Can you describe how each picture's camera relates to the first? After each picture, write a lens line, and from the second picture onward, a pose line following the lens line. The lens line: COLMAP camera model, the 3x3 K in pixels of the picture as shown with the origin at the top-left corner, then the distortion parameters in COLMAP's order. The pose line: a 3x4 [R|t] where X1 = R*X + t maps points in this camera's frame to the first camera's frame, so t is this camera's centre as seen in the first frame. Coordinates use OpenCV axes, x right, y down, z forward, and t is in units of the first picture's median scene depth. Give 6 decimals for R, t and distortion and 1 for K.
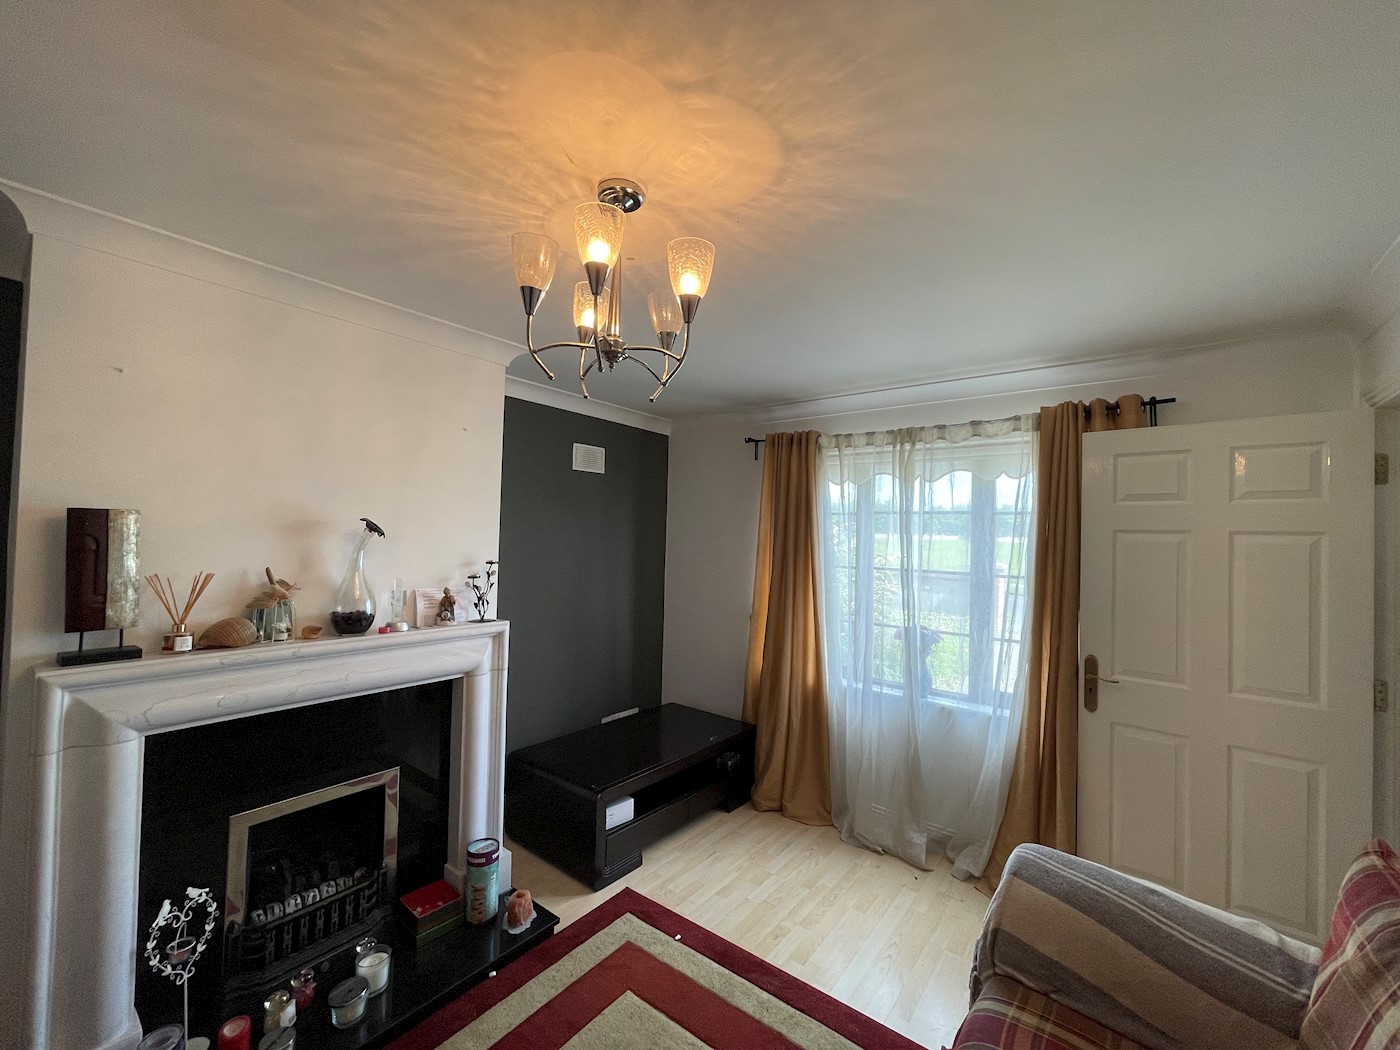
lens RADIAL K [[561.7, 0, 695.1], [0, 561.7, 526.2], [0, 0, 1]] dist [-0.001833, -0.000751]
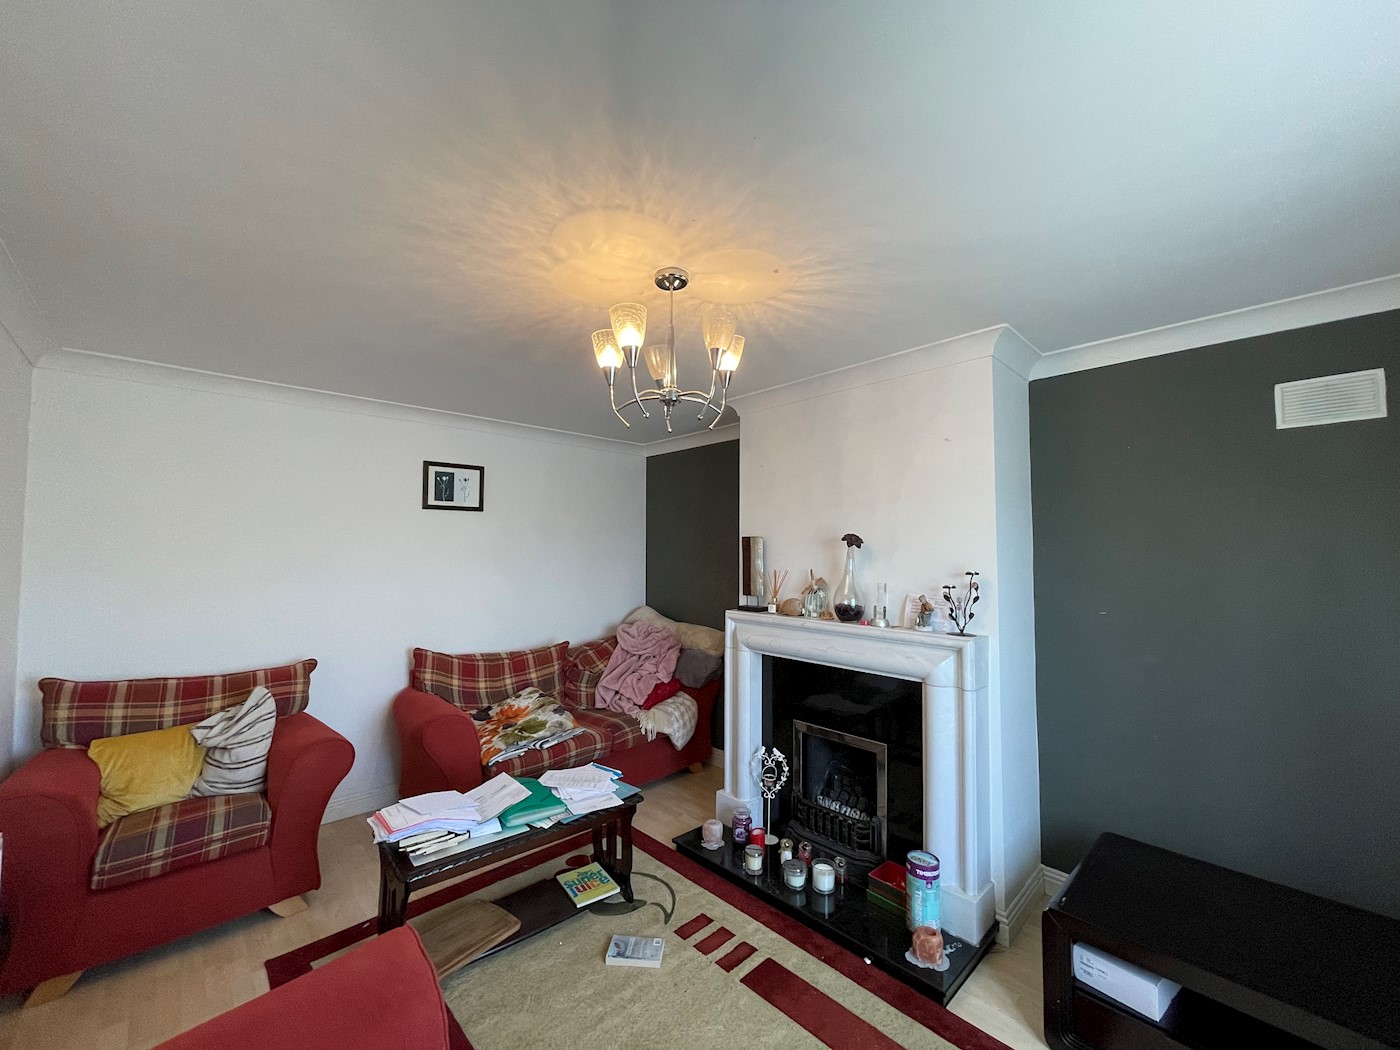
lens RADIAL K [[561.7, 0, 695.1], [0, 561.7, 526.2], [0, 0, 1]] dist [-0.001833, -0.000751]
pose [[-0.145434, -0.067895, -0.987036, 0.810527], [0.015438, 0.997365, -0.070880, 0.060183], [0.989248, -0.025546, -0.144002, 0.891508]]
